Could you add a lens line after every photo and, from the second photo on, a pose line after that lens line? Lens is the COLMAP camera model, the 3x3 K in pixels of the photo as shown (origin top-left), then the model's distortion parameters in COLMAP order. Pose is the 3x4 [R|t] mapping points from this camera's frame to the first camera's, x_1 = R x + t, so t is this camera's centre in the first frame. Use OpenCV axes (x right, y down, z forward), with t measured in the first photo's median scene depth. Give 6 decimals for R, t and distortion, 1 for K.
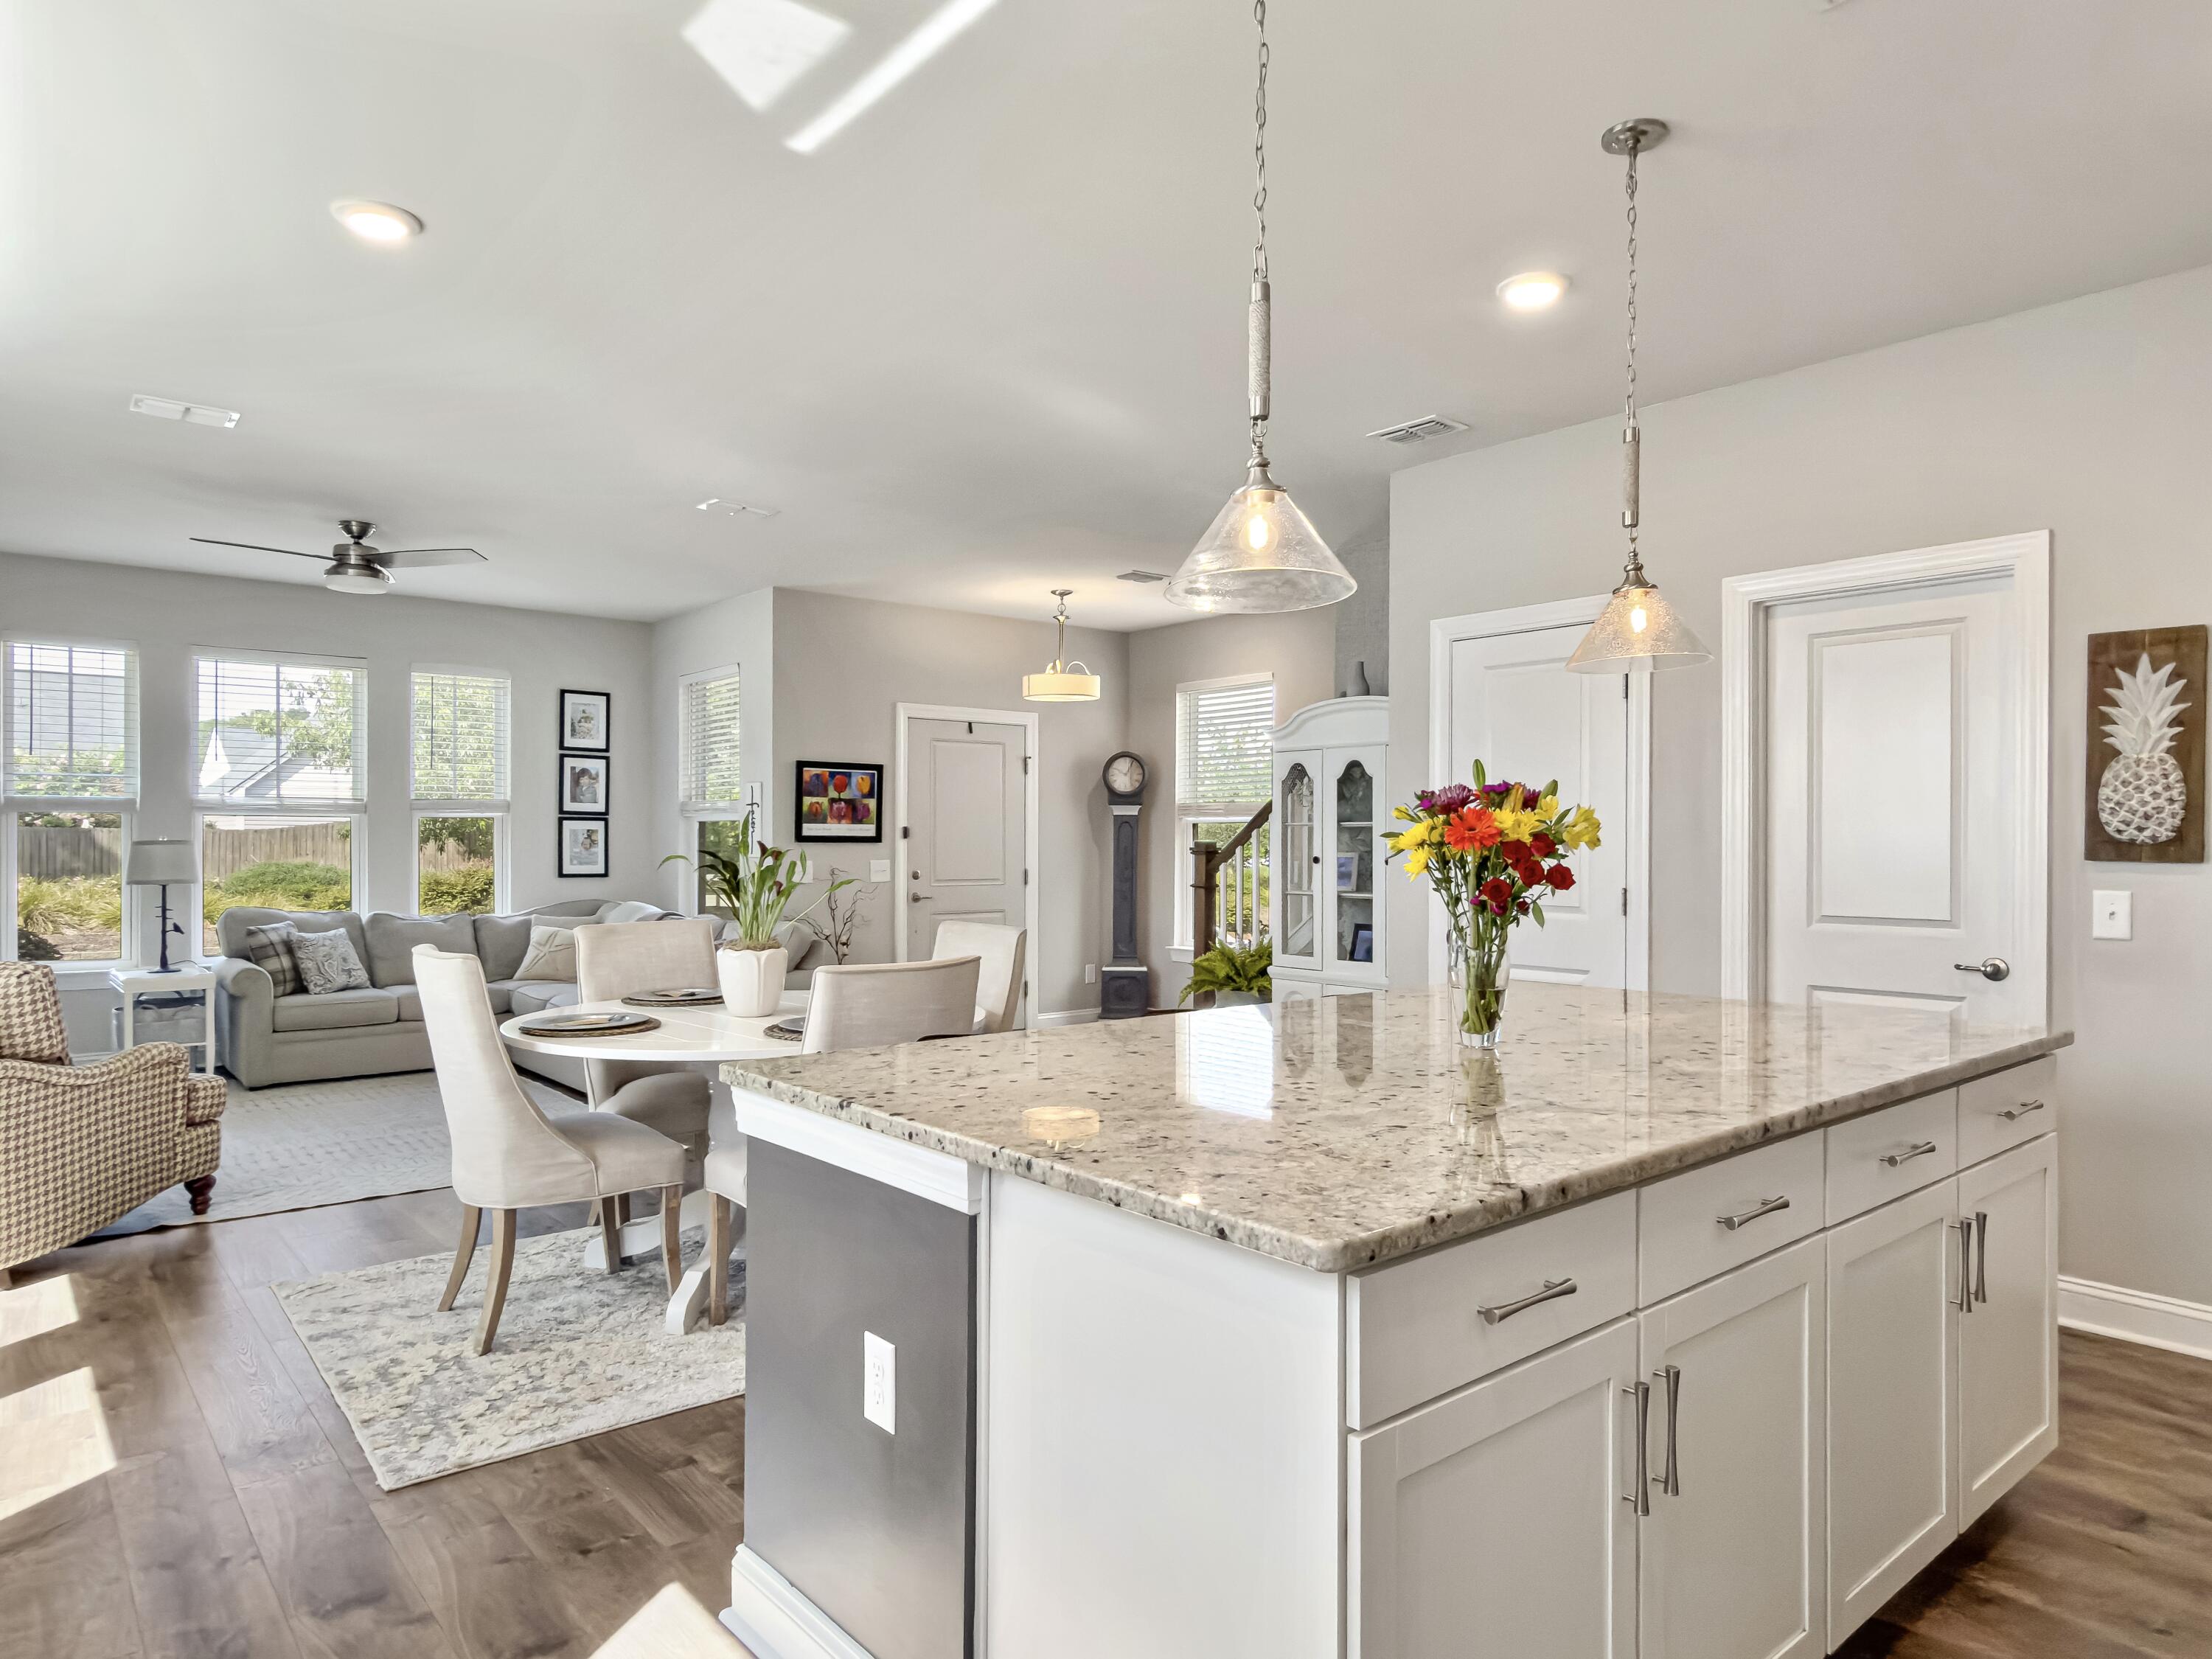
lens RADIAL K [[1362.2, 0, 1096.5], [0, 1362.2, 834.8], [0, 0, 1]] dist [-0.003682, 0.003658]
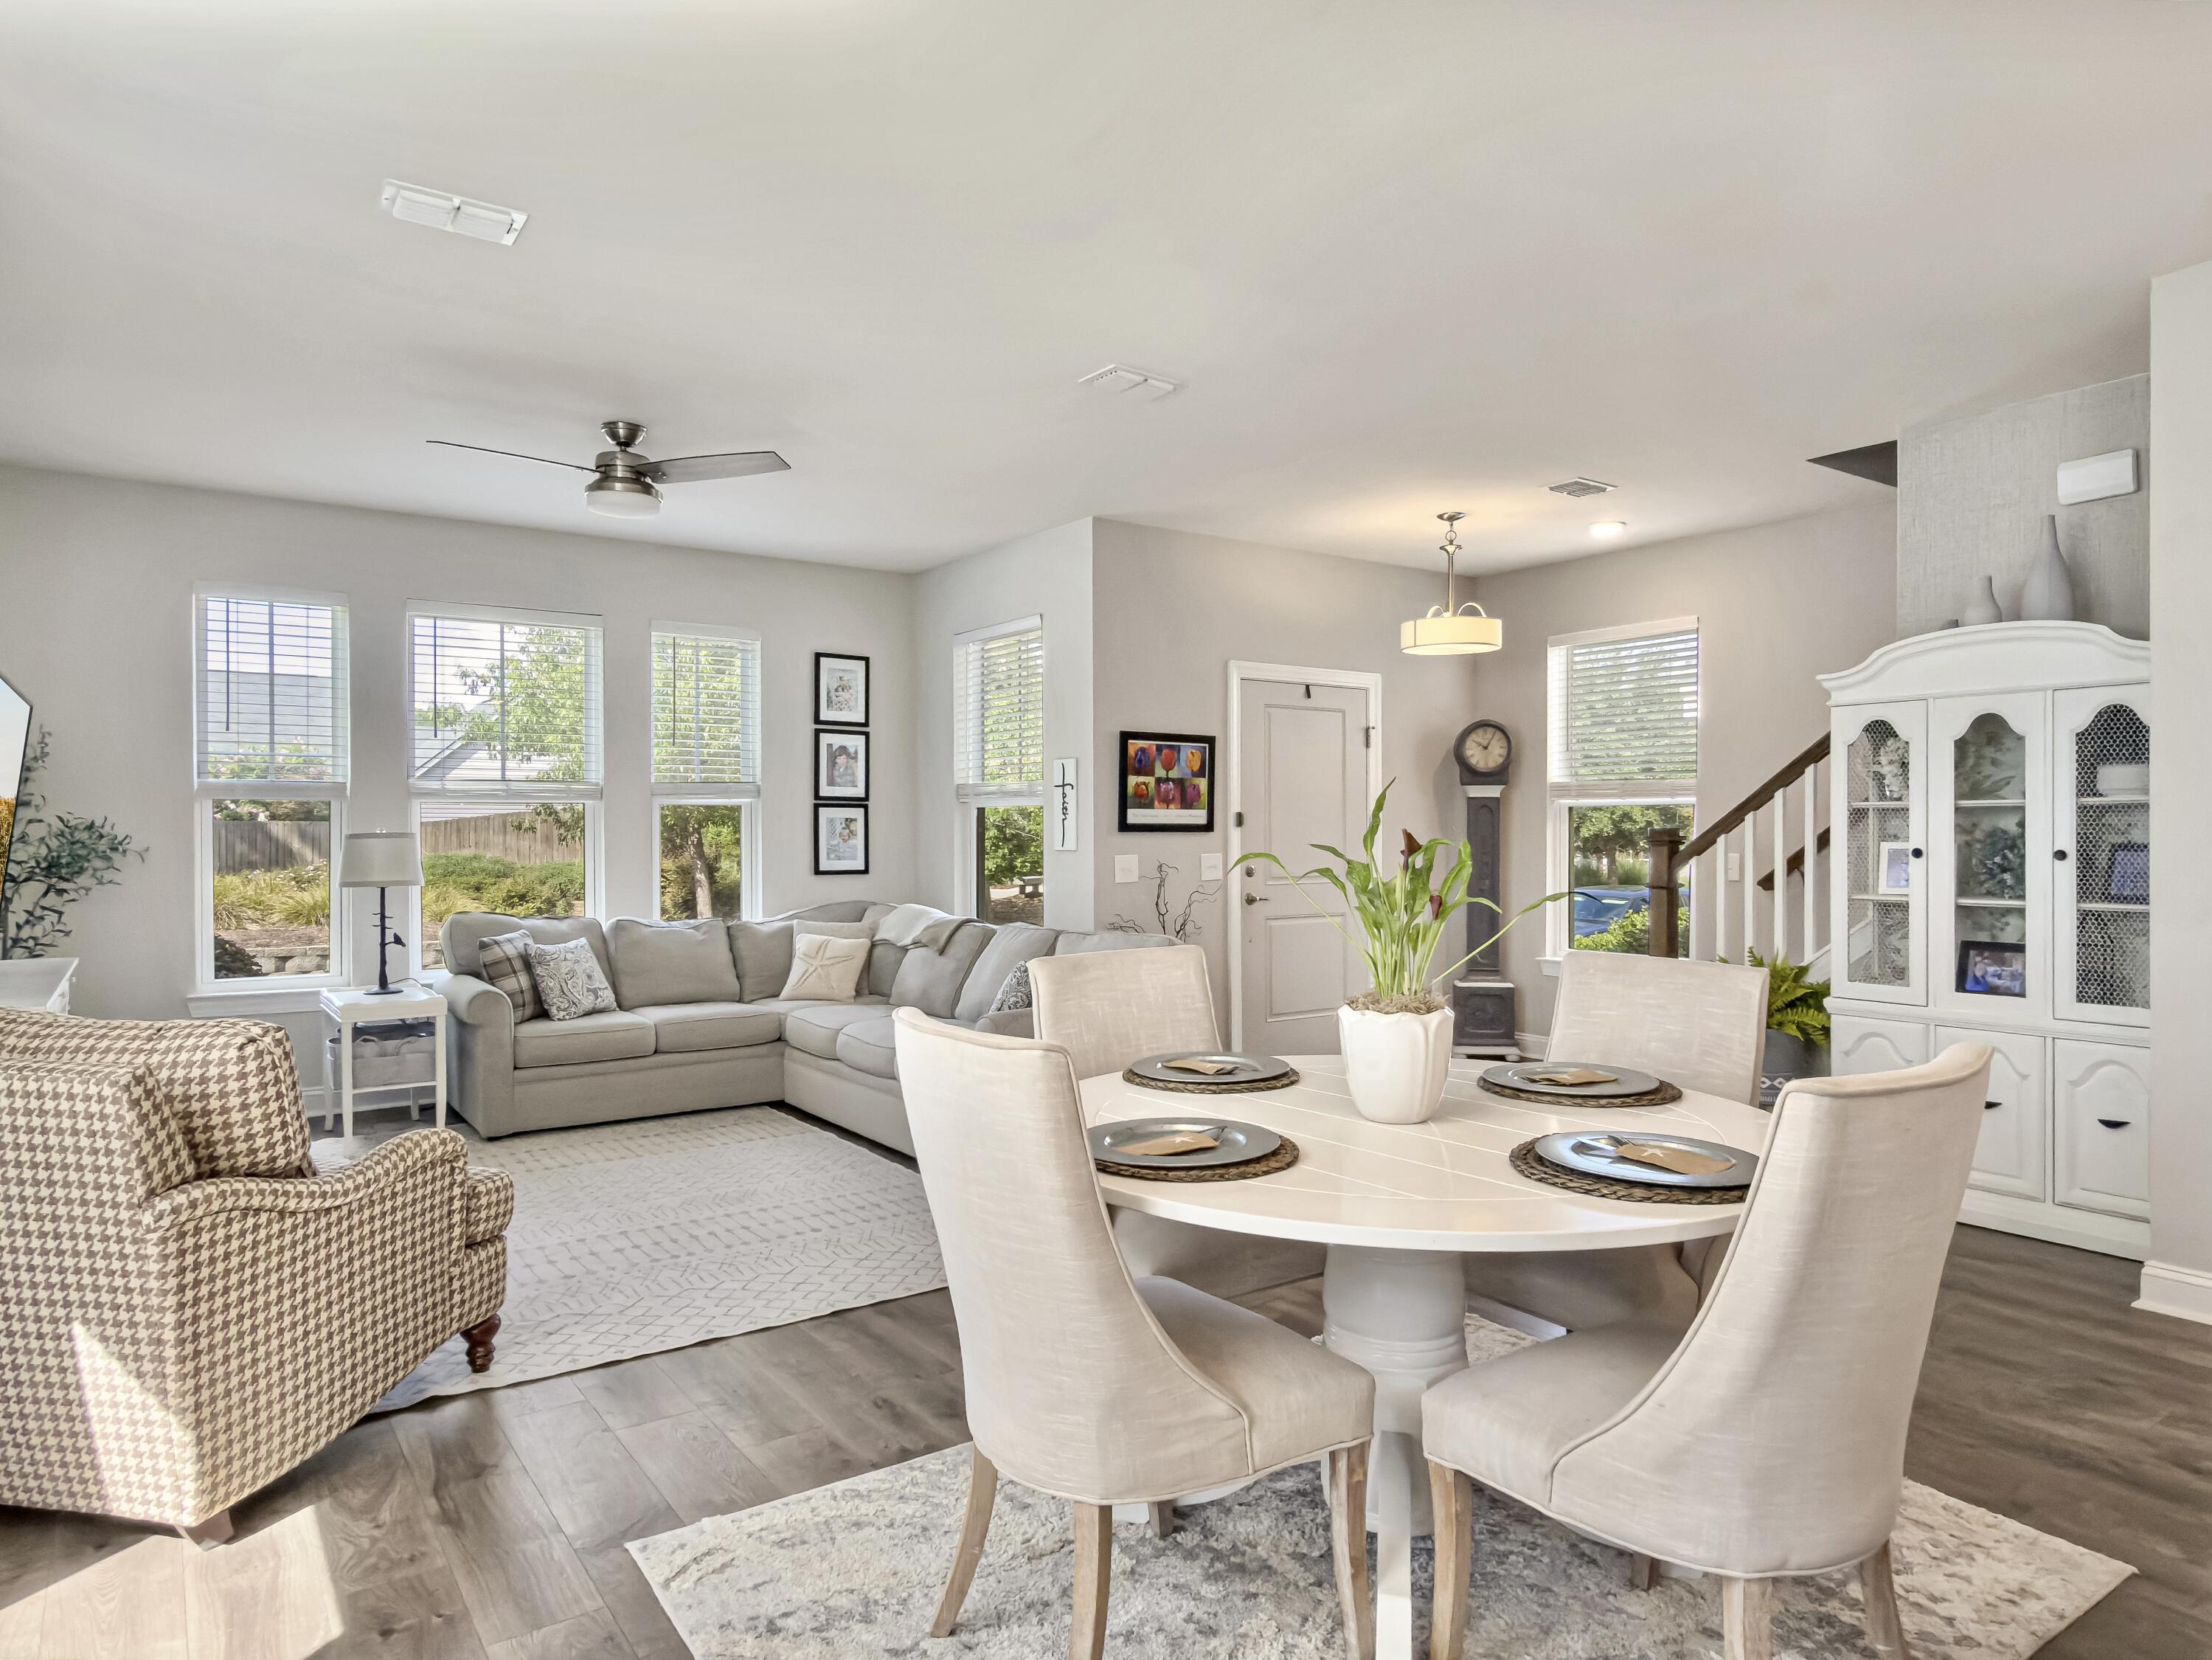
lens RADIAL K [[1349.8, 0, 1106.0], [0, 1349.8, 830.0], [0, 0, 1]] dist [-0.002195, 0.002454]
pose [[0.997054, -0.004090, -0.076597, -0.169974], [0.004411, 0.999982, 0.004022, 0.001051], [0.076579, -0.004348, 0.997054, 0.201518]]
